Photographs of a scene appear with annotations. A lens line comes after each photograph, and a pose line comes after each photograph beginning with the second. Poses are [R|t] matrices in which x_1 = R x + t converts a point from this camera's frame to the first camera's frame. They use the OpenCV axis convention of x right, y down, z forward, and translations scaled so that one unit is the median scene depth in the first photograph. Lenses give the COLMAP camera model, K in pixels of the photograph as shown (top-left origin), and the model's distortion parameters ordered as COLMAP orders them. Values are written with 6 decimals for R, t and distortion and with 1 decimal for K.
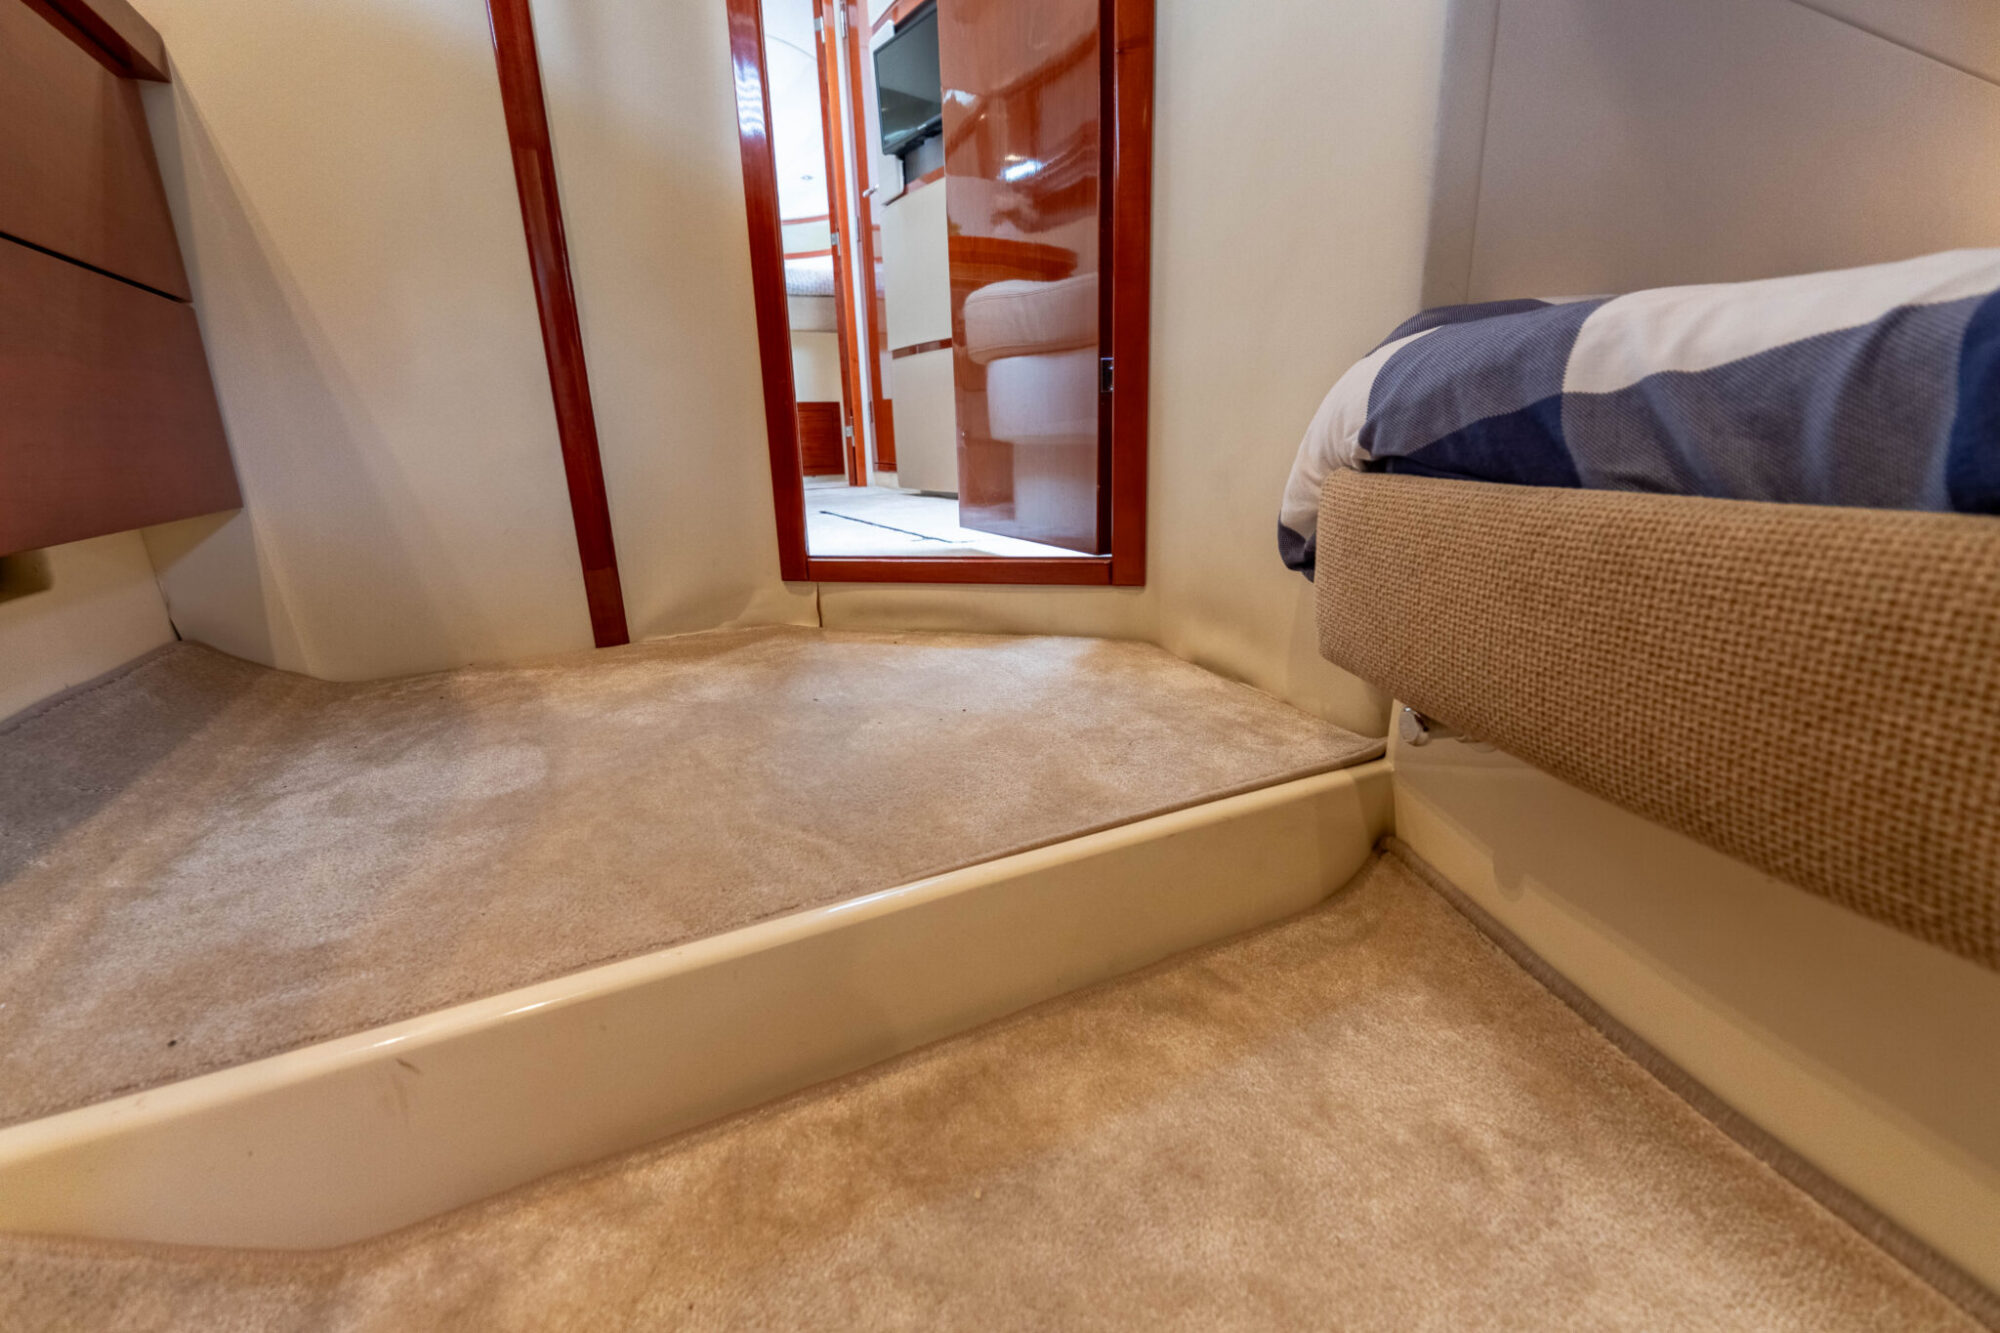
lens RADIAL K [[839.0, 0, 1000.8], [0, 839.0, 669.3], [0, 0, 1]] dist [-0.004879, -0.000492]
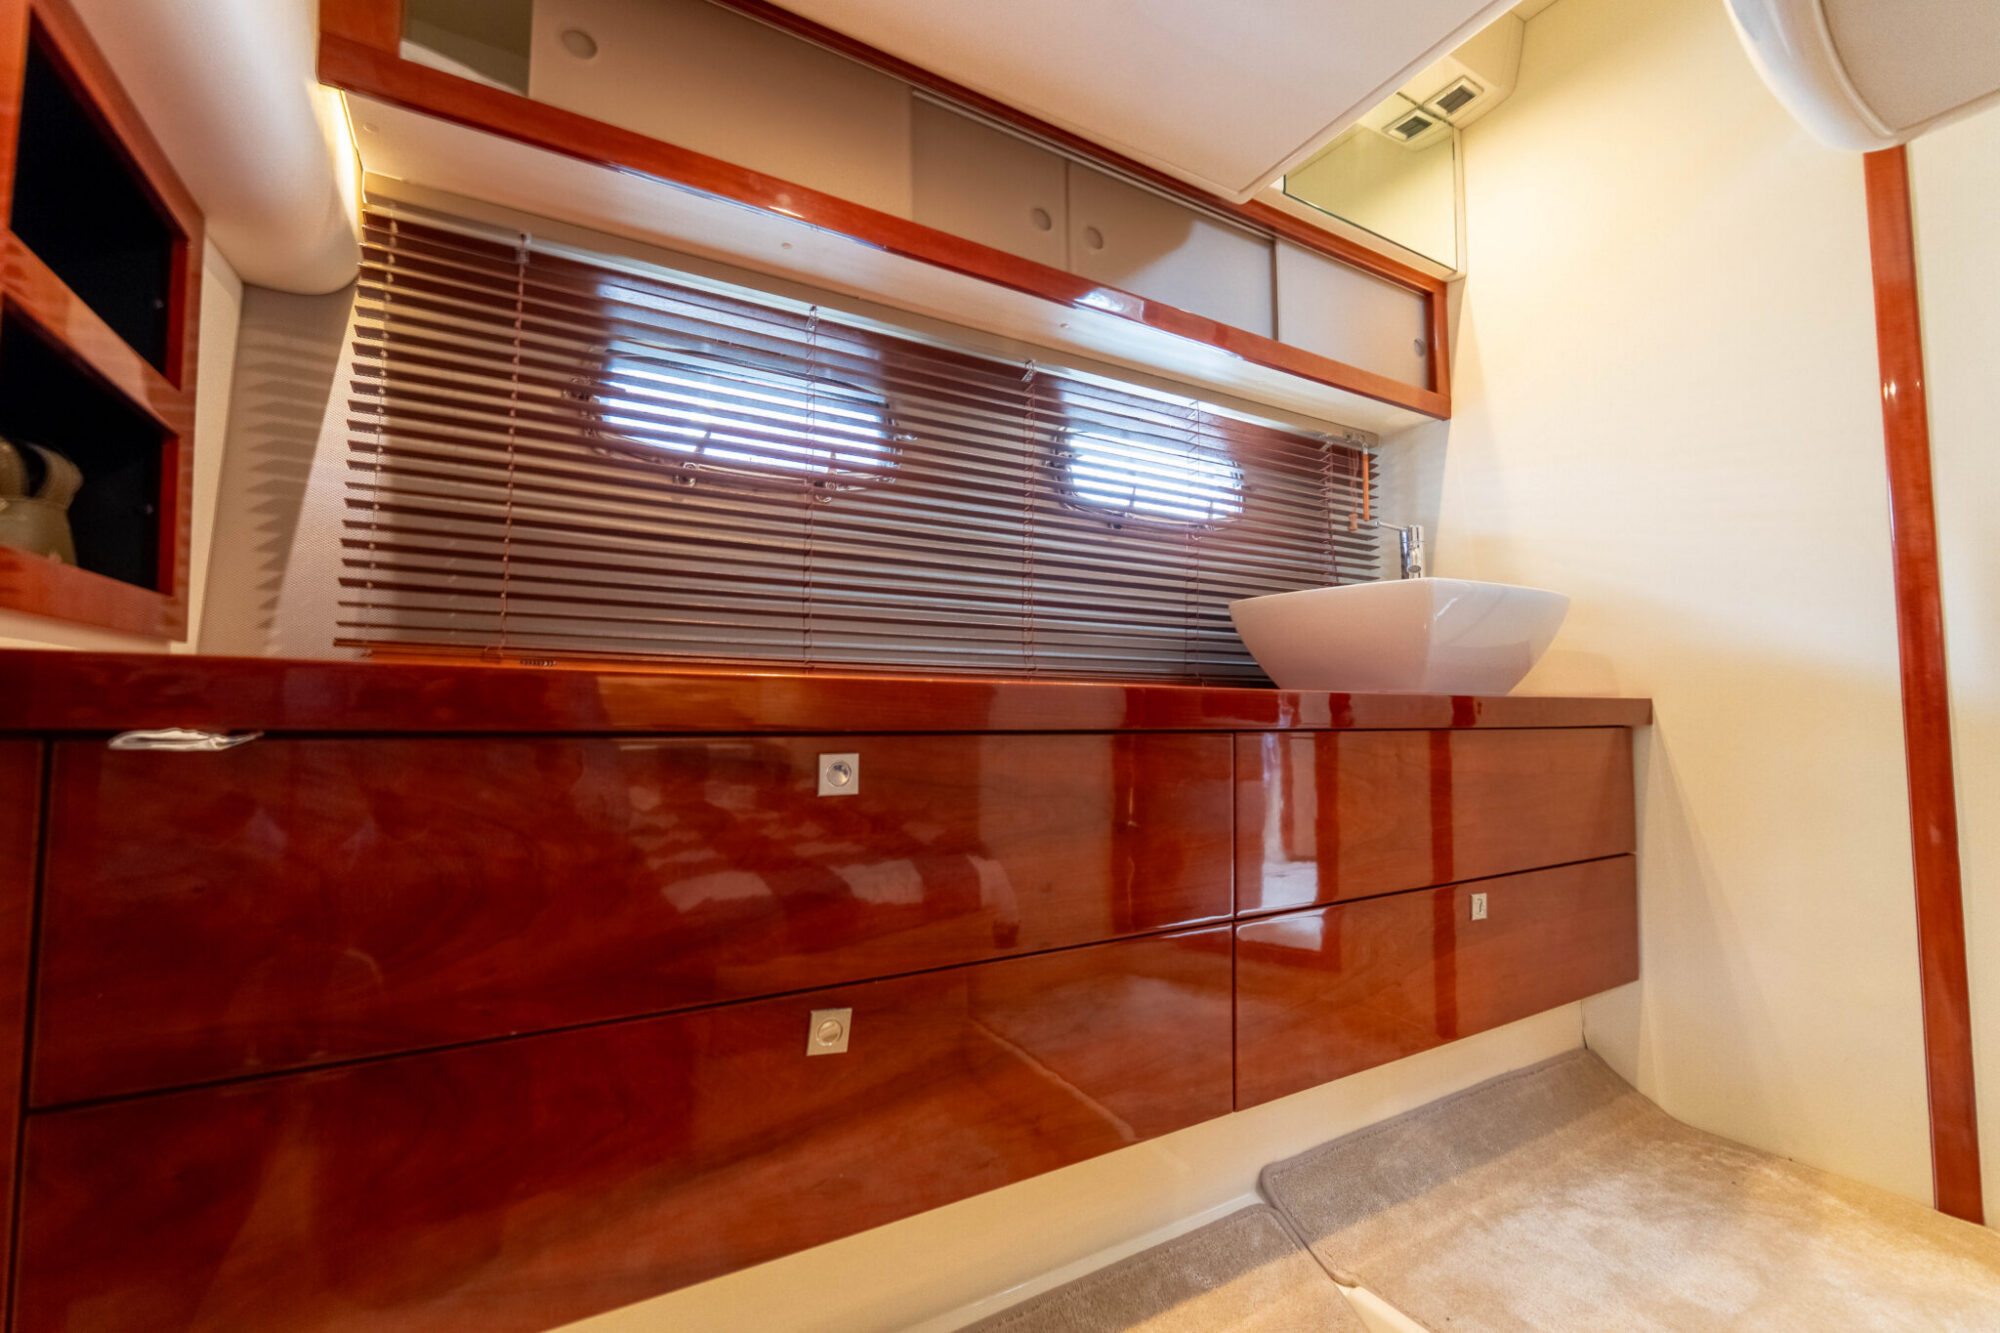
lens RADIAL K [[839.0, 0, 998.4], [0, 839.0, 666.9], [0, 0, 1]] dist [-0.004879, -0.000492]
pose [[0.061531, -0.023799, -0.997821, 0.696057], [-0.279939, 0.959178, -0.040140, -0.461313], [0.958044, 0.281799, 0.052357, -0.442351]]
